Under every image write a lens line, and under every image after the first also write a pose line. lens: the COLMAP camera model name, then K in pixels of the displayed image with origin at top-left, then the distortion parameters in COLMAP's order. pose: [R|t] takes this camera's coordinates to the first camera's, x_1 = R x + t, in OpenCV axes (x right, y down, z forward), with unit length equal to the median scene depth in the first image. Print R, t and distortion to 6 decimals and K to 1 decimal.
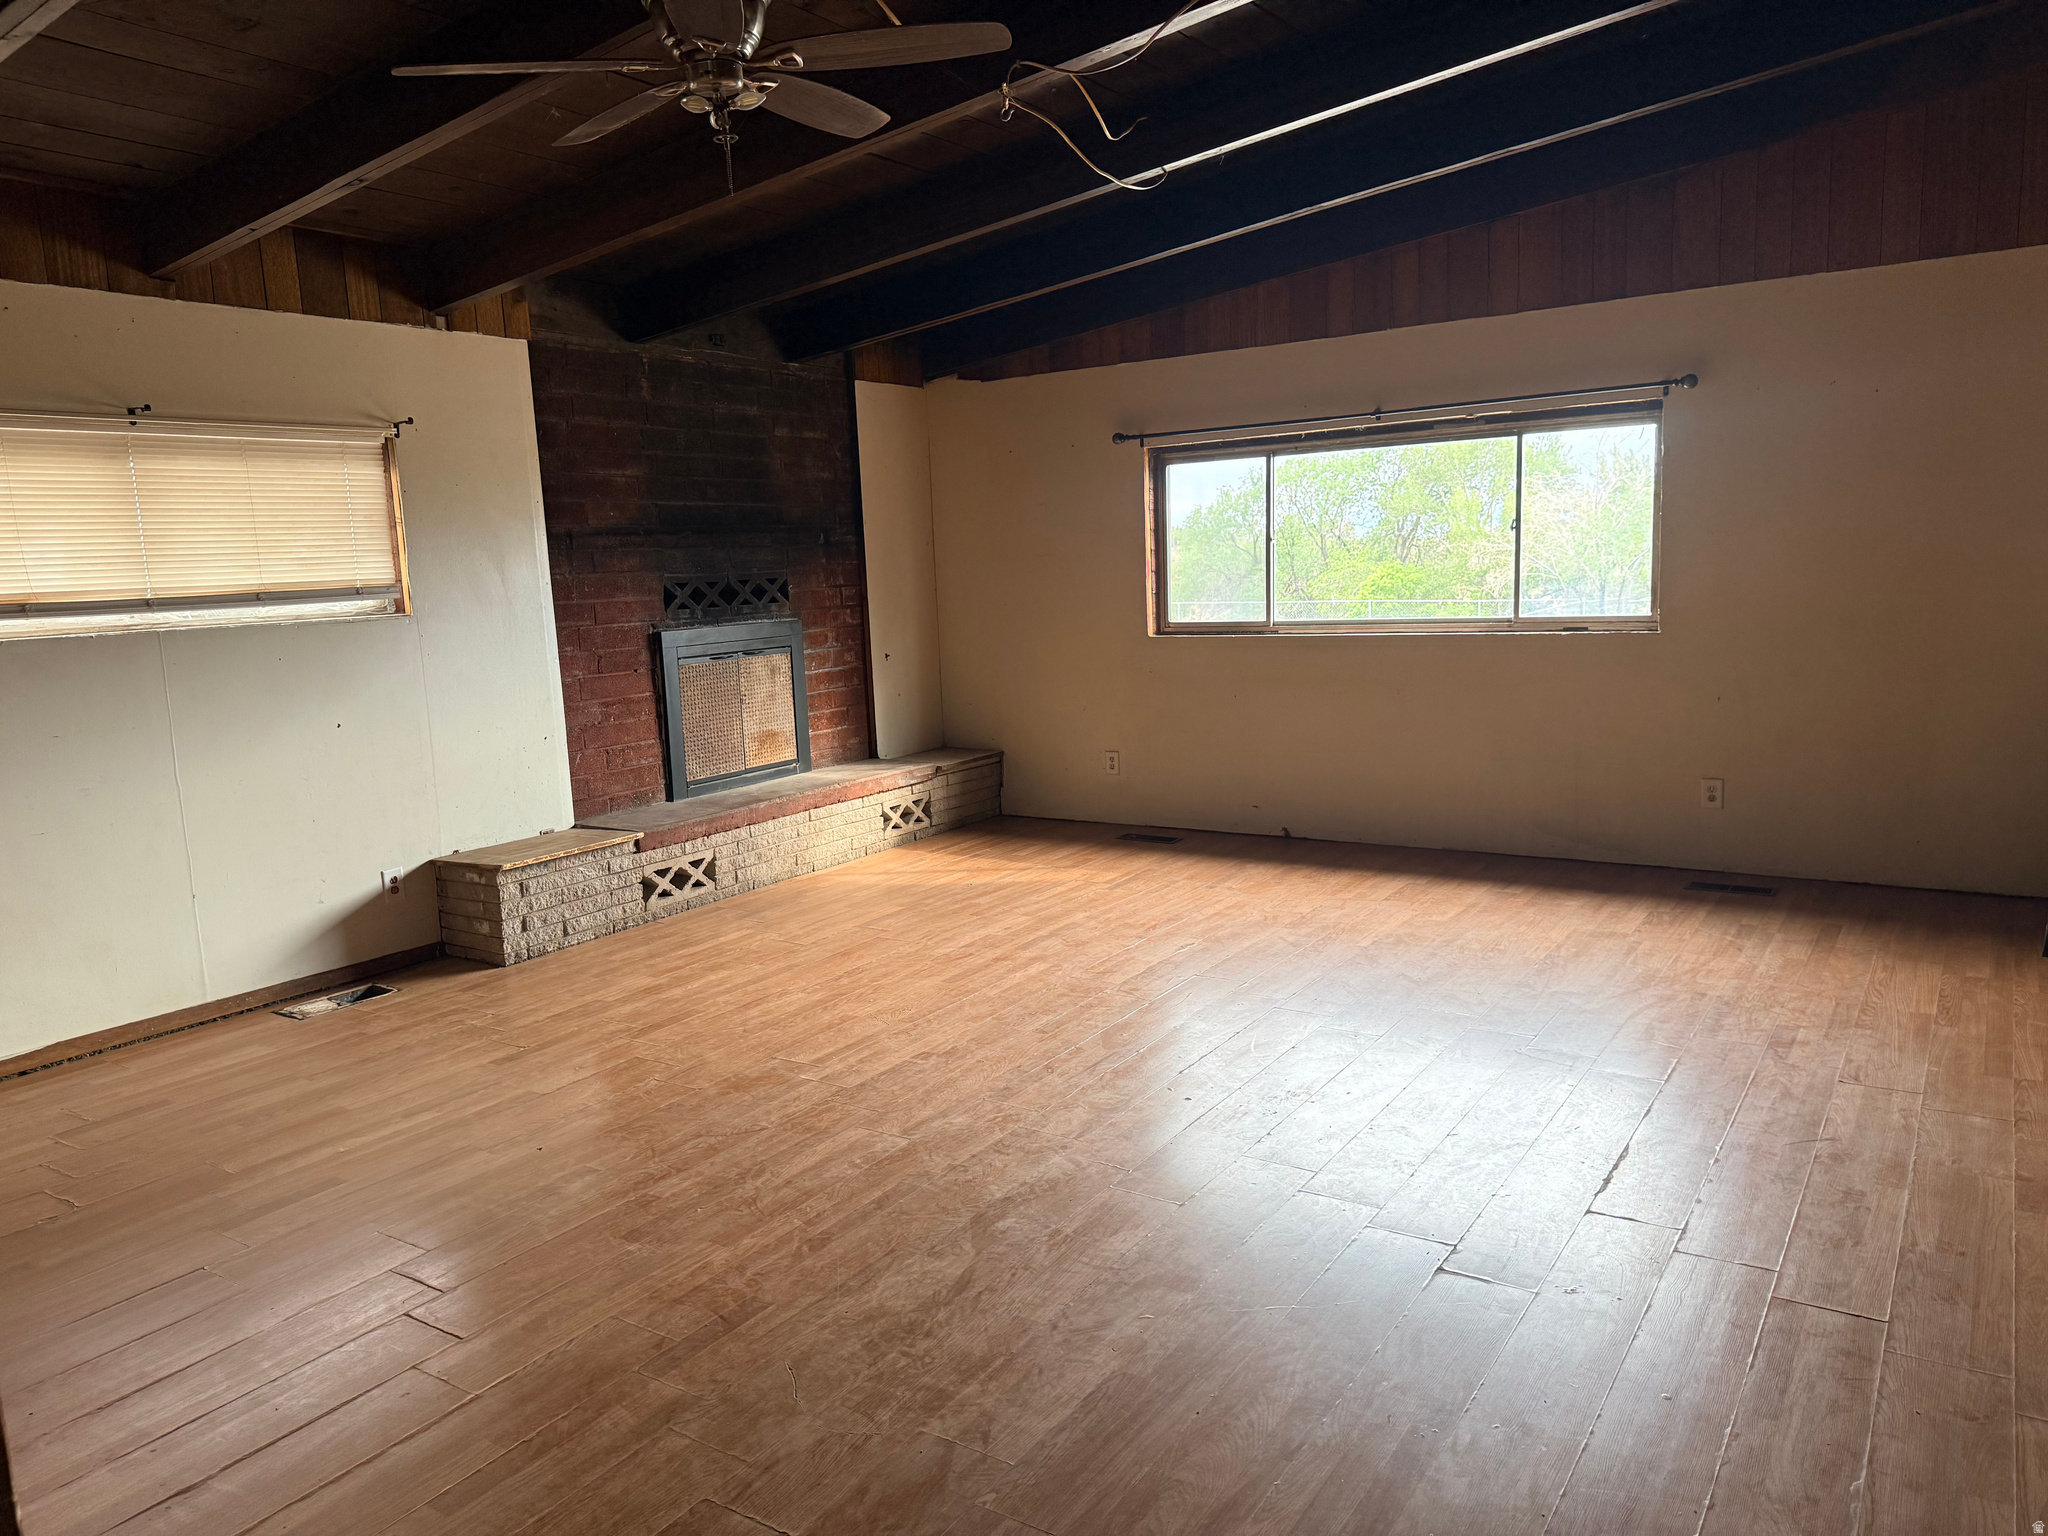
lens RADIAL K [[1418.4, 0, 1021.0], [0, 1418.4, 781.8], [0, 0, 1]] dist [0.006097, -0.008912]
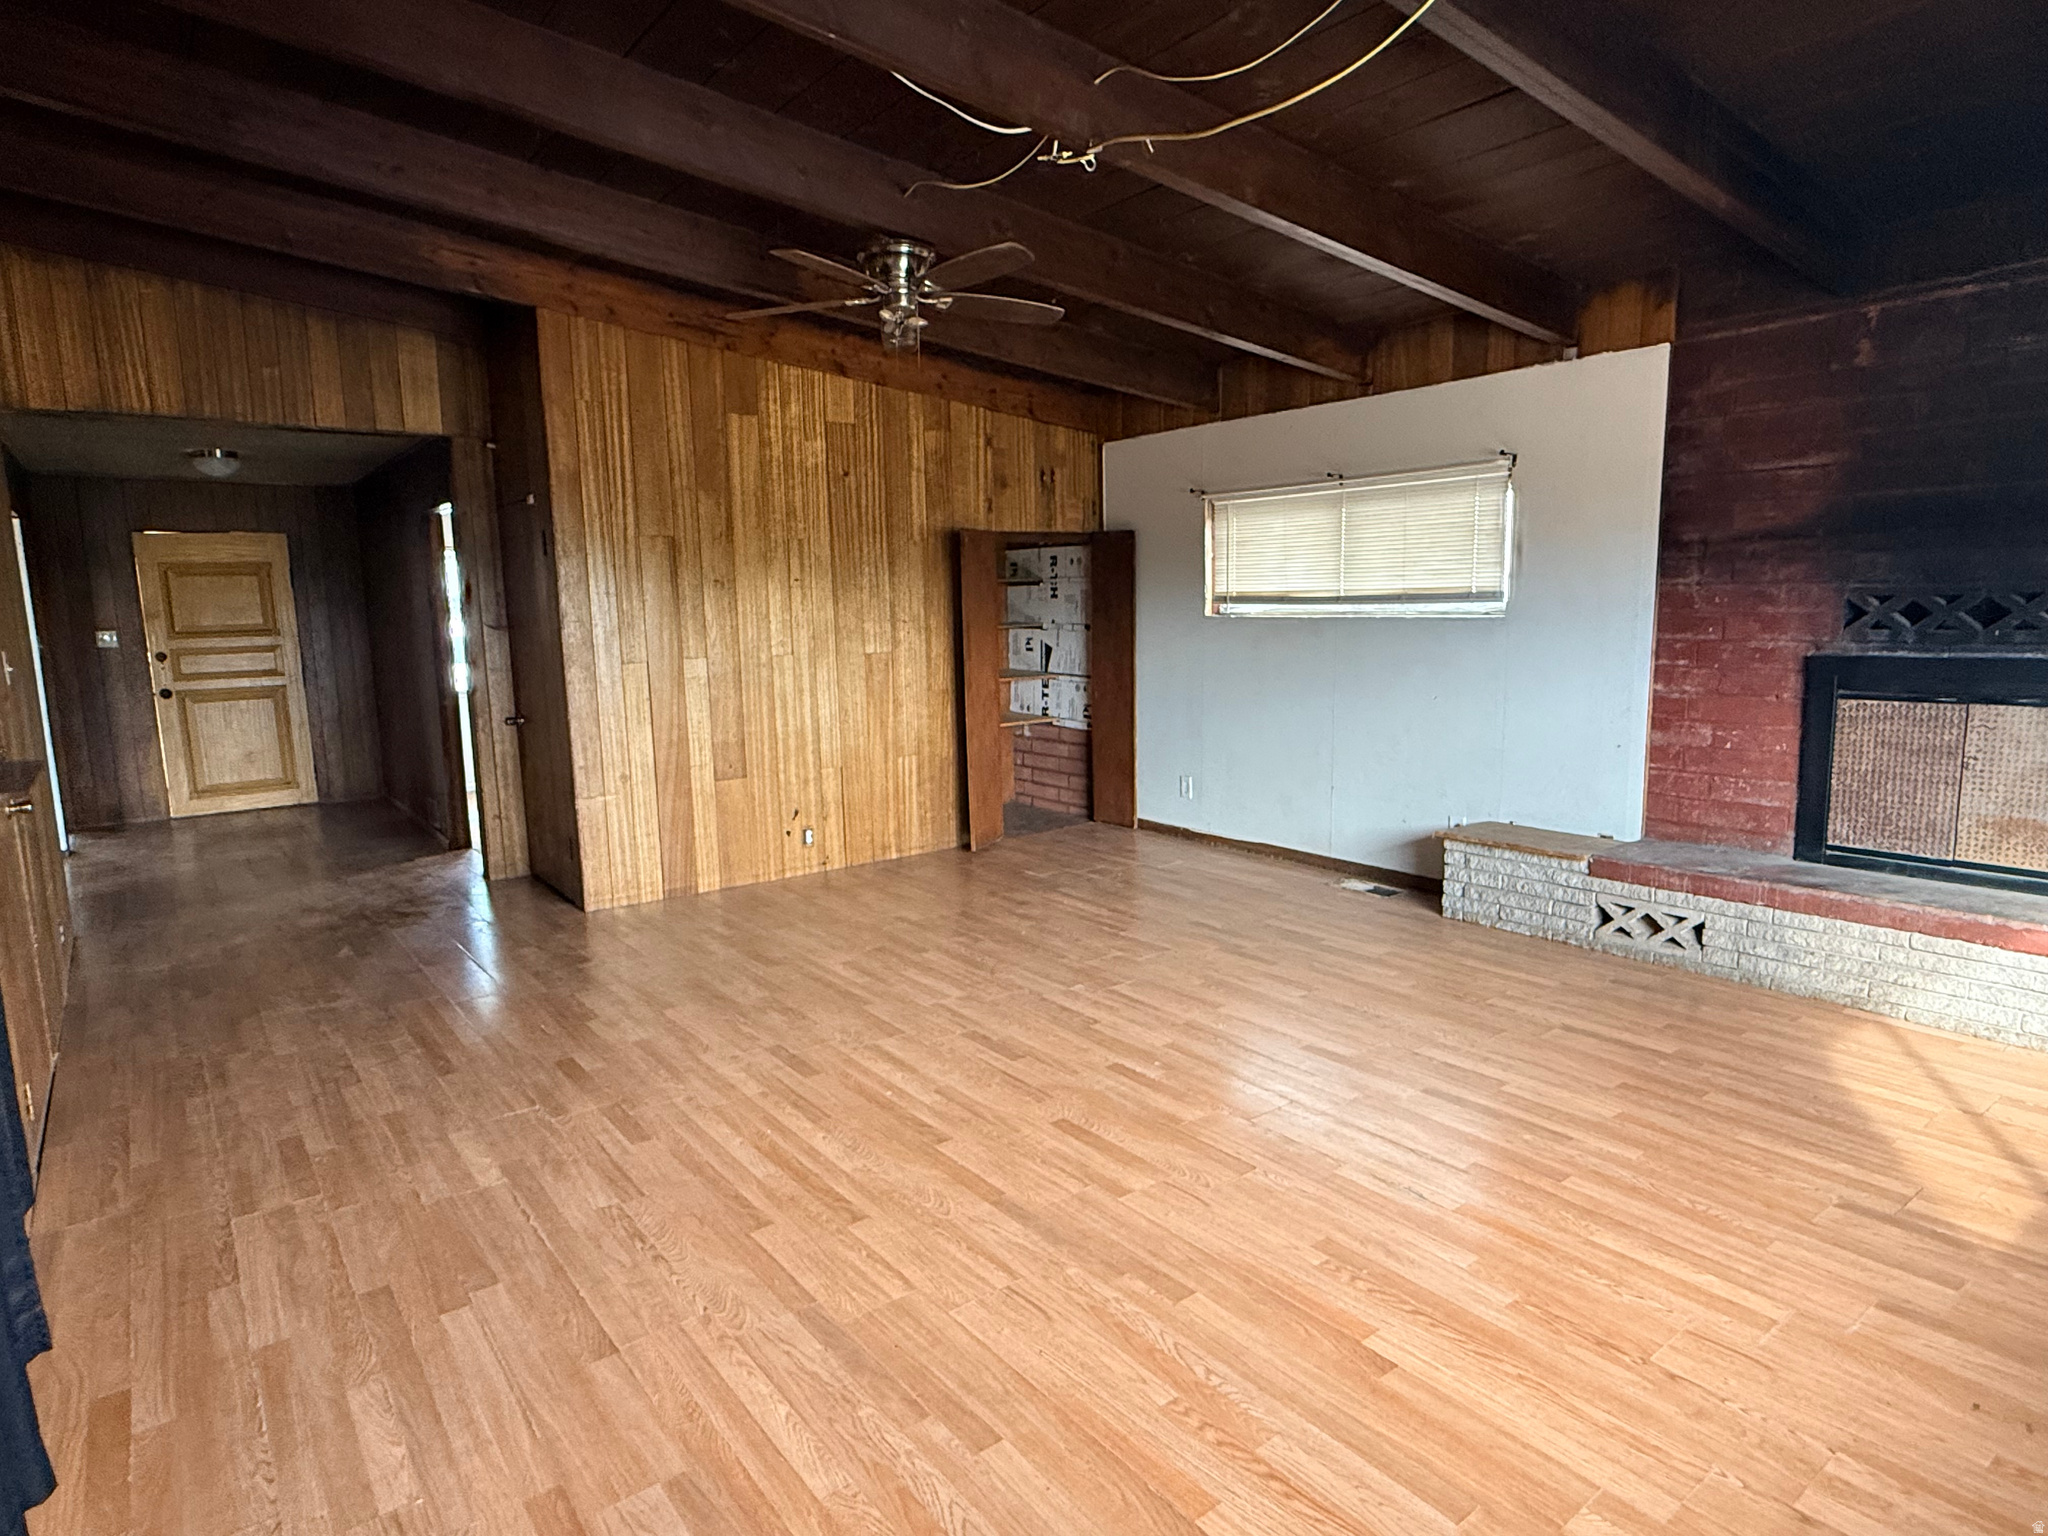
lens RADIAL K [[1154.9, 0, 1019.9], [0, 1154.9, 754.3], [0, 0, 1]] dist [0.006405, -0.001885]
pose [[-0.318341, 0.177799, -0.931153, 0.564677], [-0.111306, 0.968449, 0.222973, -0.160166], [0.941419, 0.174625, -0.288507, 0.832864]]
